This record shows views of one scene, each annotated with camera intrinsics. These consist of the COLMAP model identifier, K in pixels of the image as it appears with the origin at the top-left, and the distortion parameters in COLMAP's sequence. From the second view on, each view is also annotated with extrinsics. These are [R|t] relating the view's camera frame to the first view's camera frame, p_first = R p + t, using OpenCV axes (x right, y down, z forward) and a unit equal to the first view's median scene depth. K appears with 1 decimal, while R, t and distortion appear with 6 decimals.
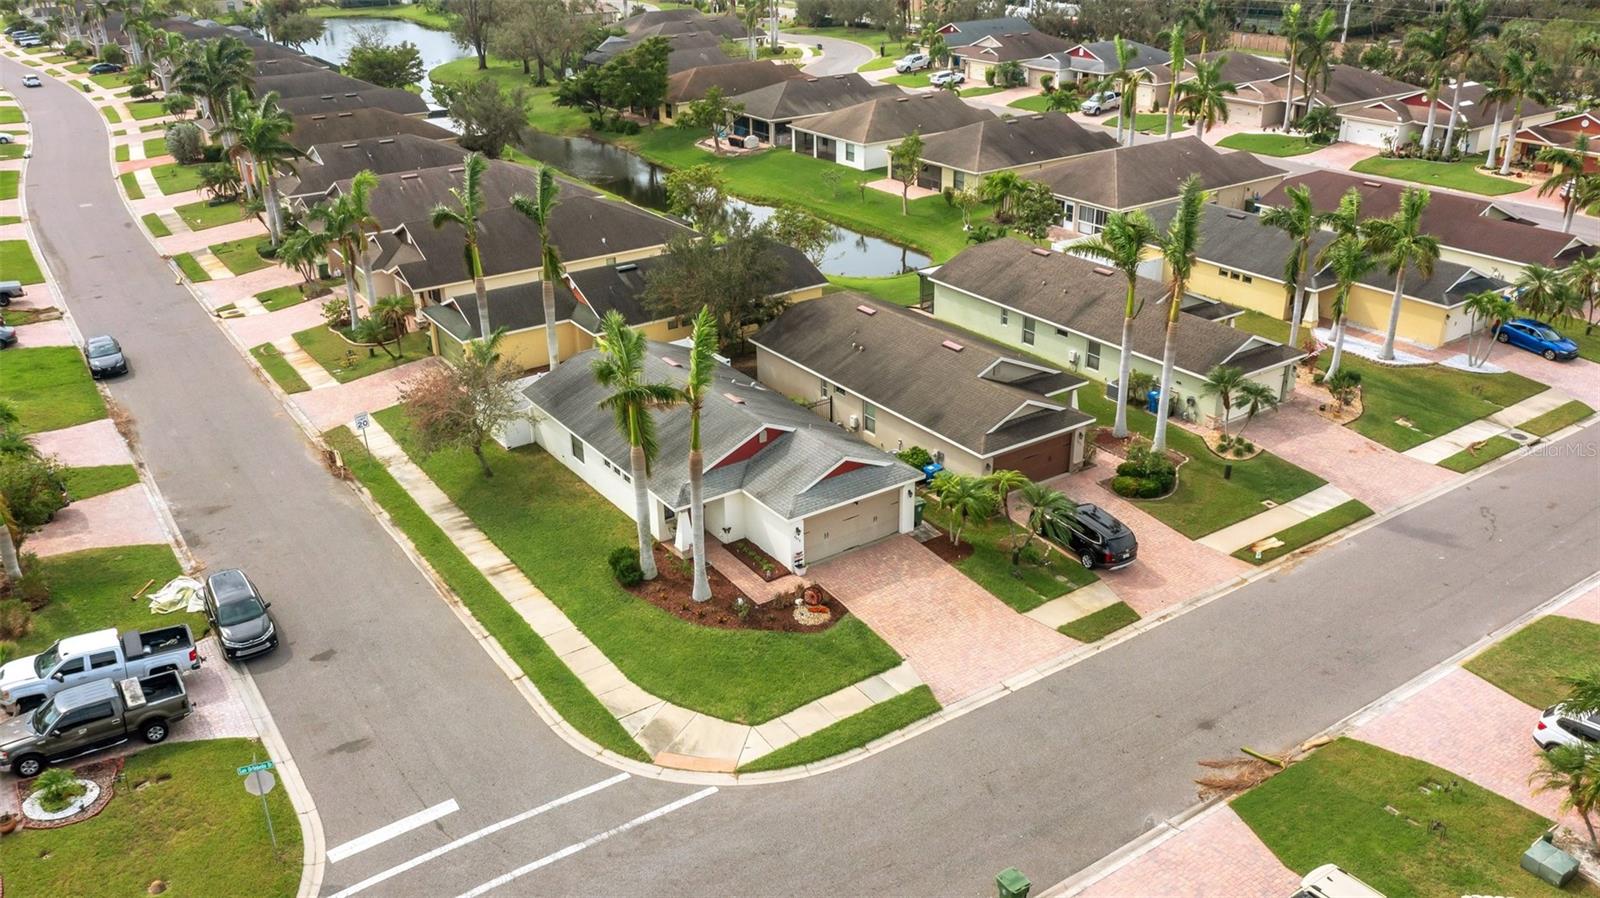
lens RADIAL K [[1269.0, 0, 799.5], [0, 1269.0, 449.5], [0, 0, 1]] dist [-0.005964, -0.004409]
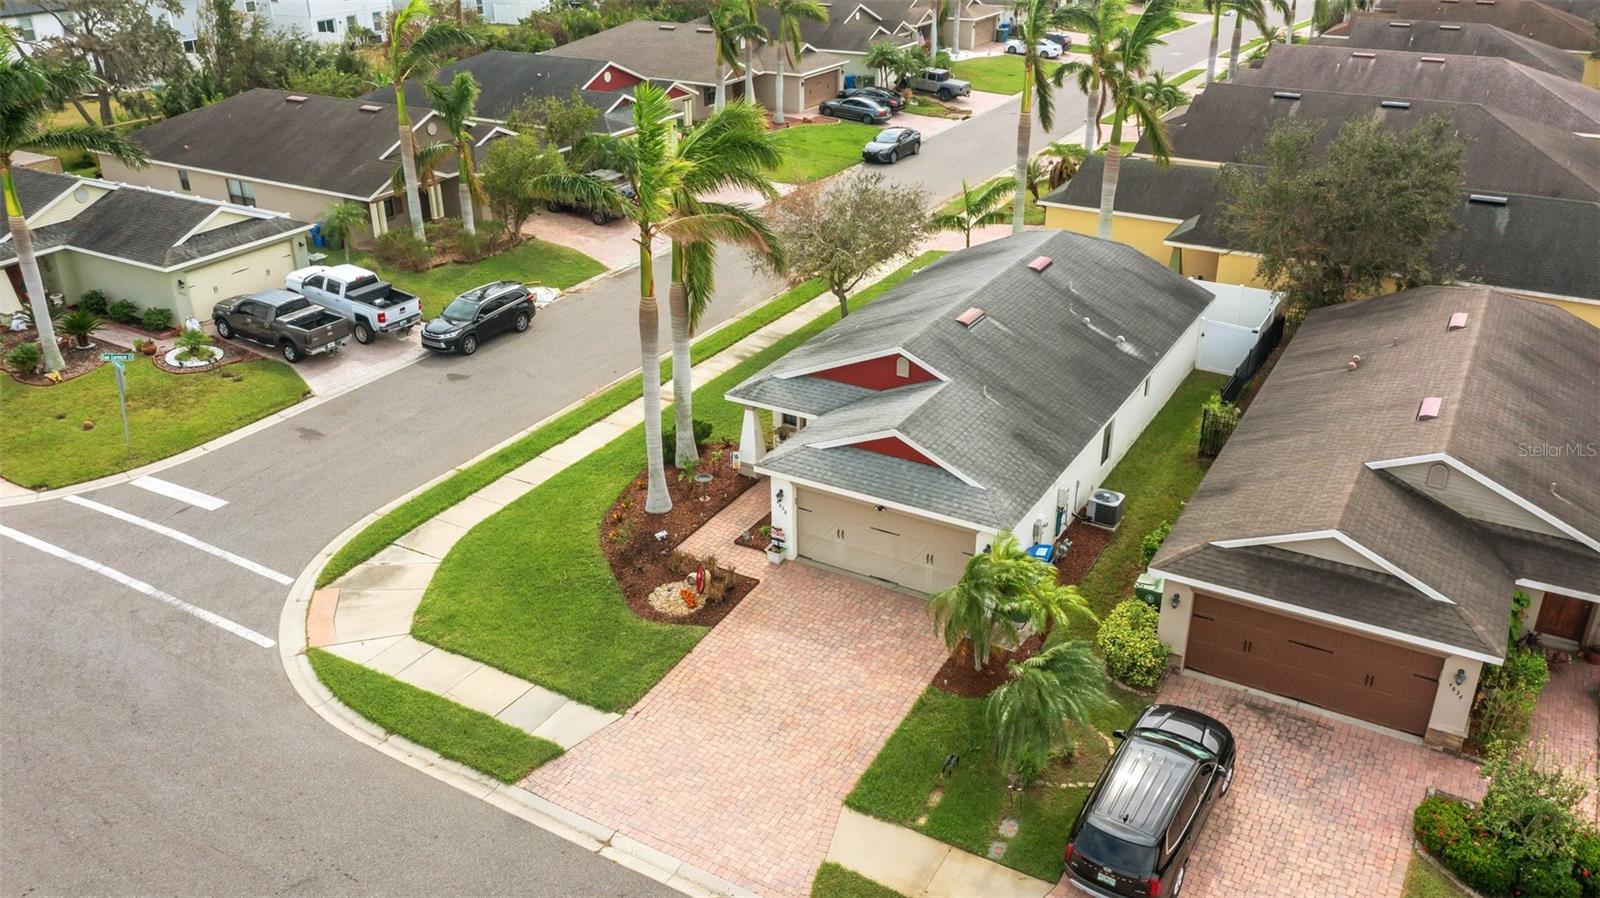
lens RADIAL K [[1269.0, 0, 785.5], [0, 1269.0, 442.7], [0, 0, 1]] dist [-0.005964, -0.004409]
pose [[0.424418, 0.400672, -0.811992, 0.487935], [-0.370966, 0.894994, 0.247730, -0.114357], [0.825986, 0.196080, 0.528488, 0.623785]]
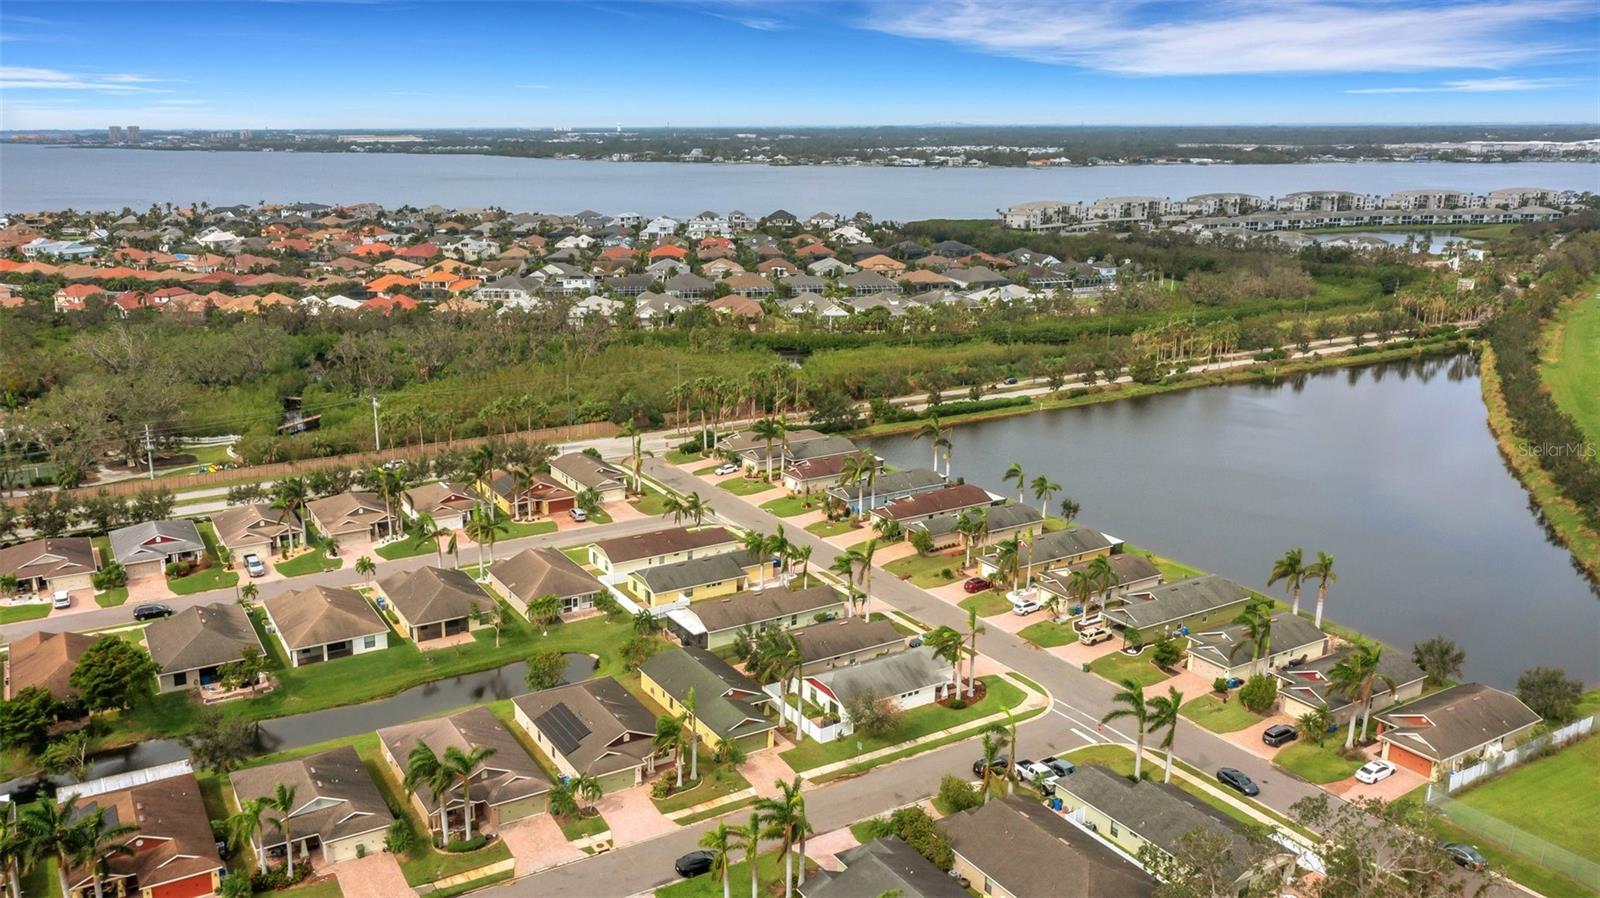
lens RADIAL K [[1269.0, 0, 799.8], [0, 1269.0, 448.3], [0, 0, 1]] dist [-0.005964, -0.004409]
pose [[0.043060, -0.230771, 0.972055, -2.804184], [0.406777, 0.892709, 0.193914, -1.130403], [-0.912512, 0.387059, 0.132312, 0.681087]]
